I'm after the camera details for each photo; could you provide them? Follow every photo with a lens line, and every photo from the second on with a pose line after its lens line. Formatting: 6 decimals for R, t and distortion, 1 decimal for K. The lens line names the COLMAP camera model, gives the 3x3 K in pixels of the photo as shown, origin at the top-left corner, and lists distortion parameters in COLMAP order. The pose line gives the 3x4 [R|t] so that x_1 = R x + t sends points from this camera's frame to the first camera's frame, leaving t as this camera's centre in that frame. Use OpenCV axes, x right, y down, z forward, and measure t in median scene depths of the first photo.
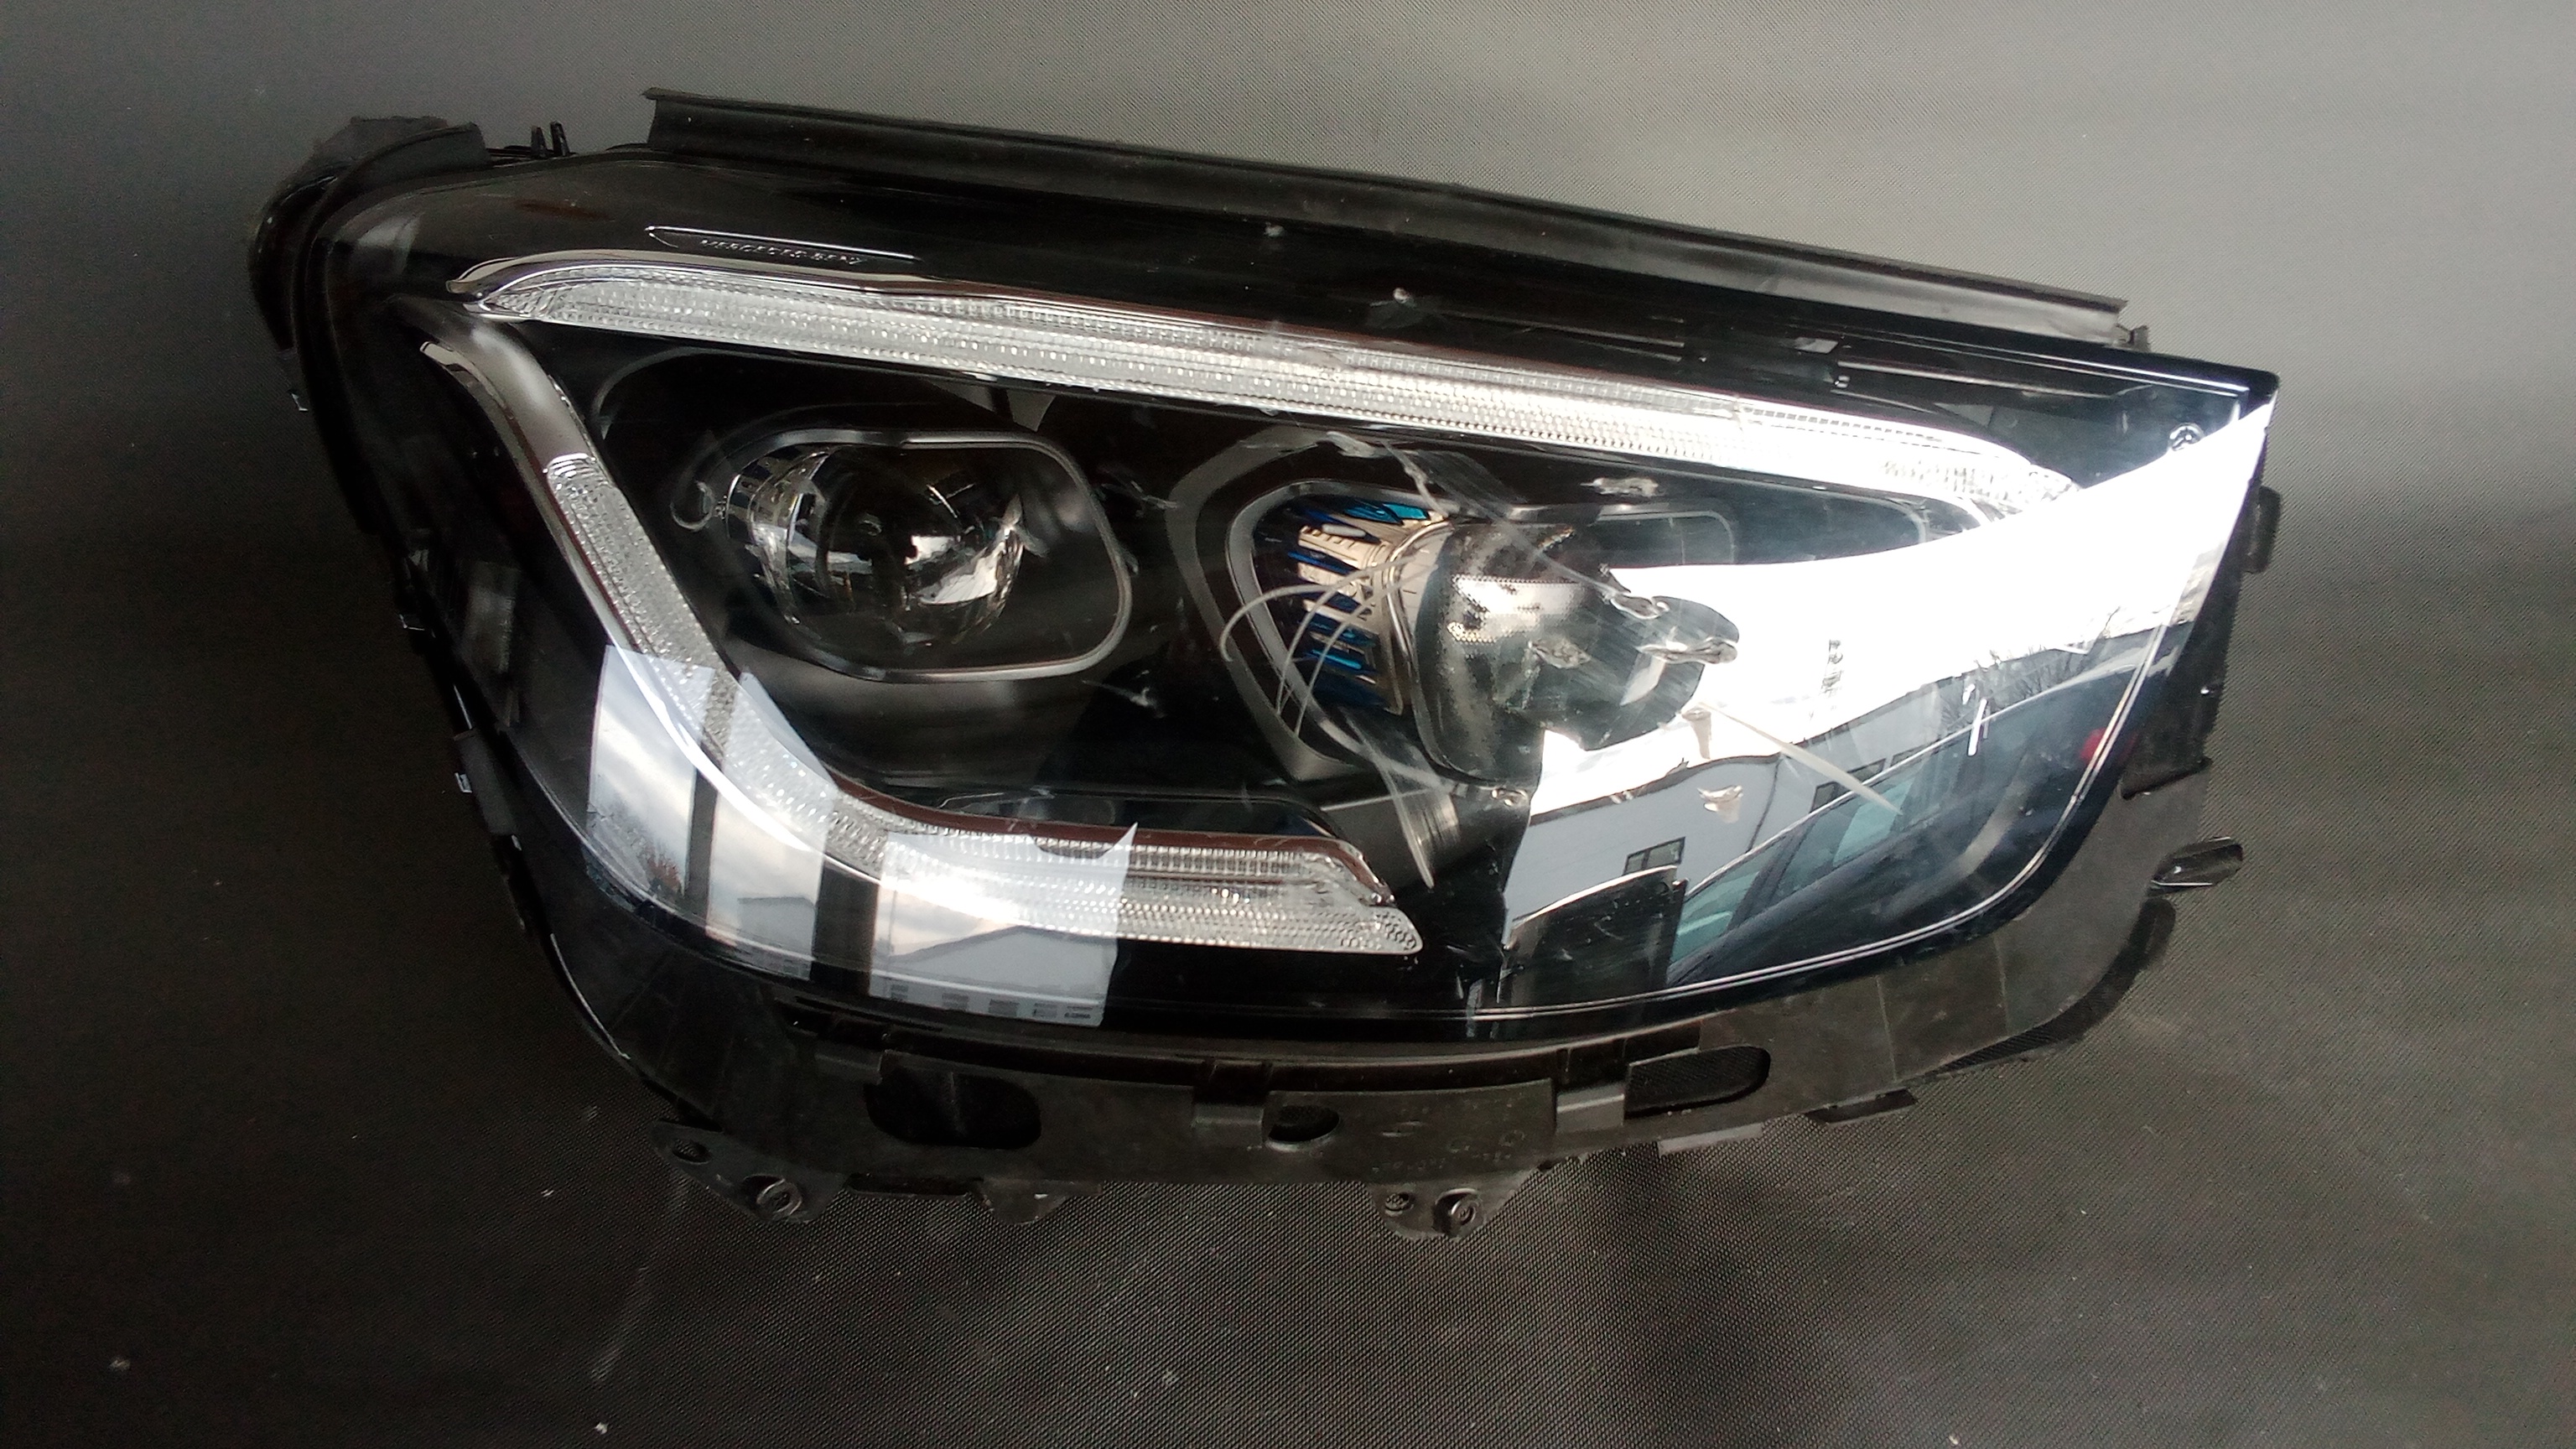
lens RADIAL K [[1820.3, 0, 1288.0], [0, 1820.3, 724.5], [0, 0, 1]] dist [0.005004, -0.000061]
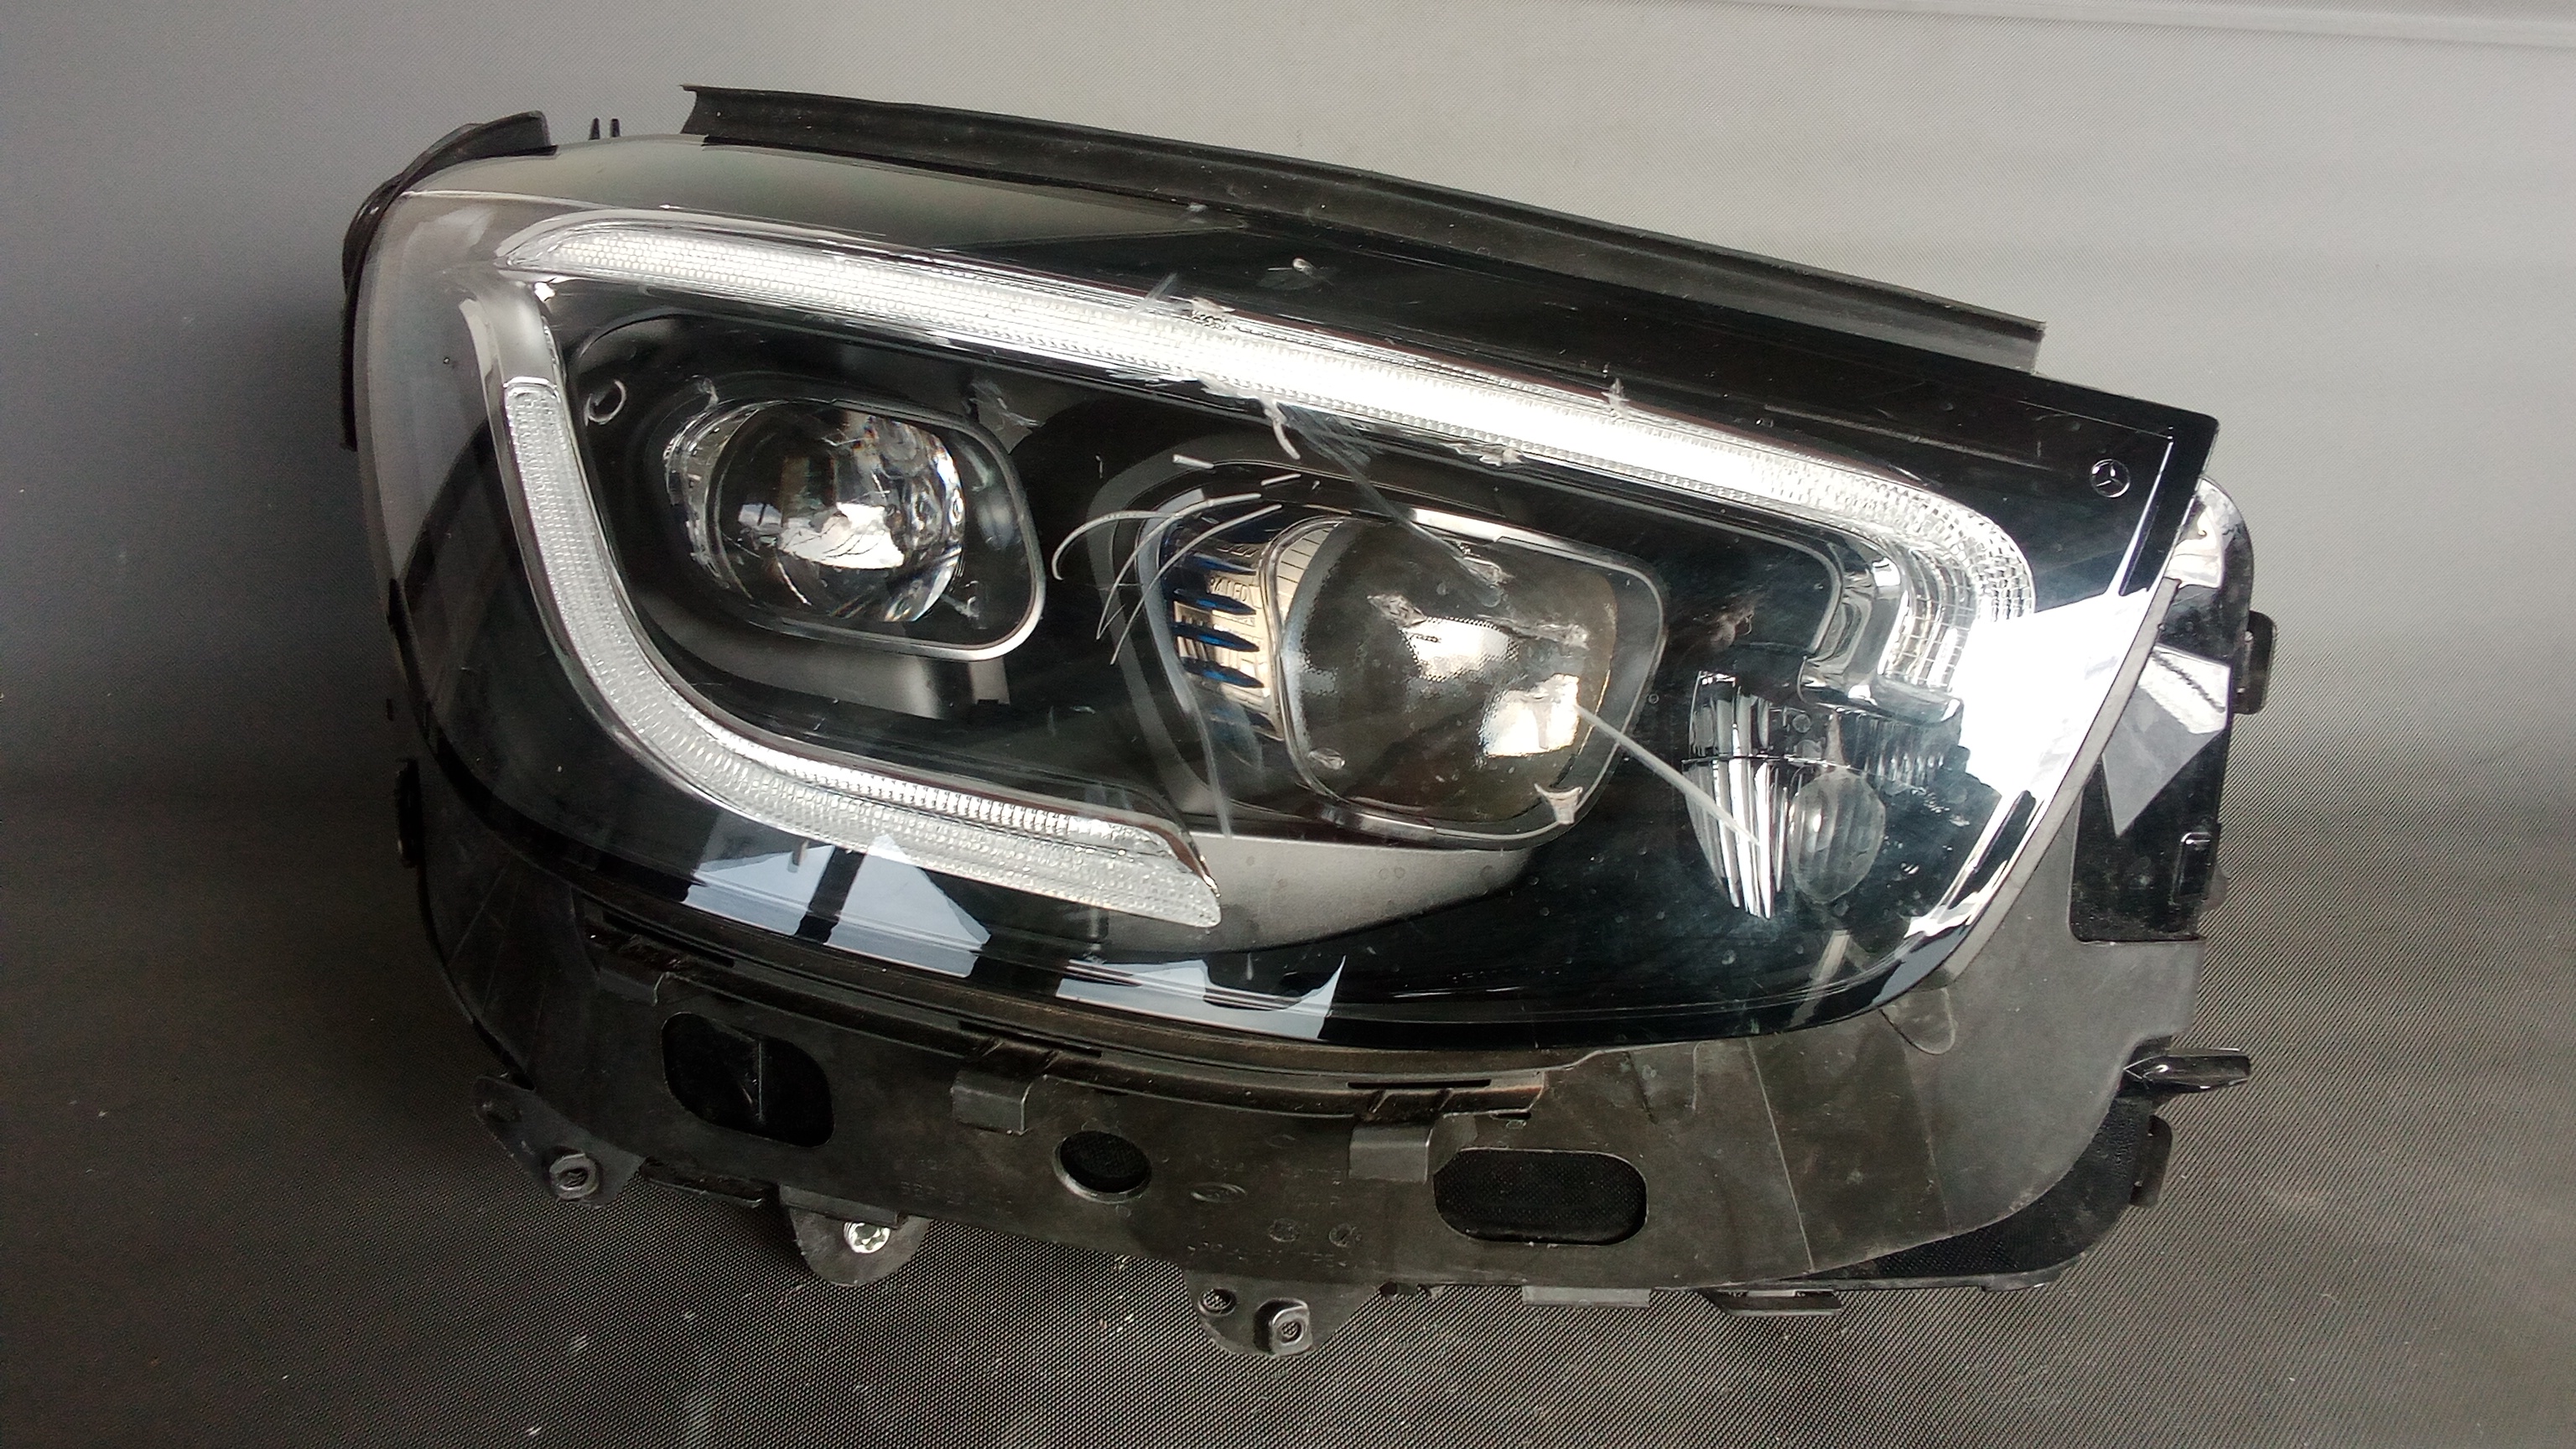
lens RADIAL K [[1820.3, 0, 1288.0], [0, 1820.3, 724.5], [0, 0, 1]] dist [0.005004, -0.000061]
pose [[0.979926, 0.129177, -0.151849, 0.200136], [-0.161683, 0.960558, -0.226245, 0.195235], [0.116634, 0.246255, 0.962162, 0.083827]]
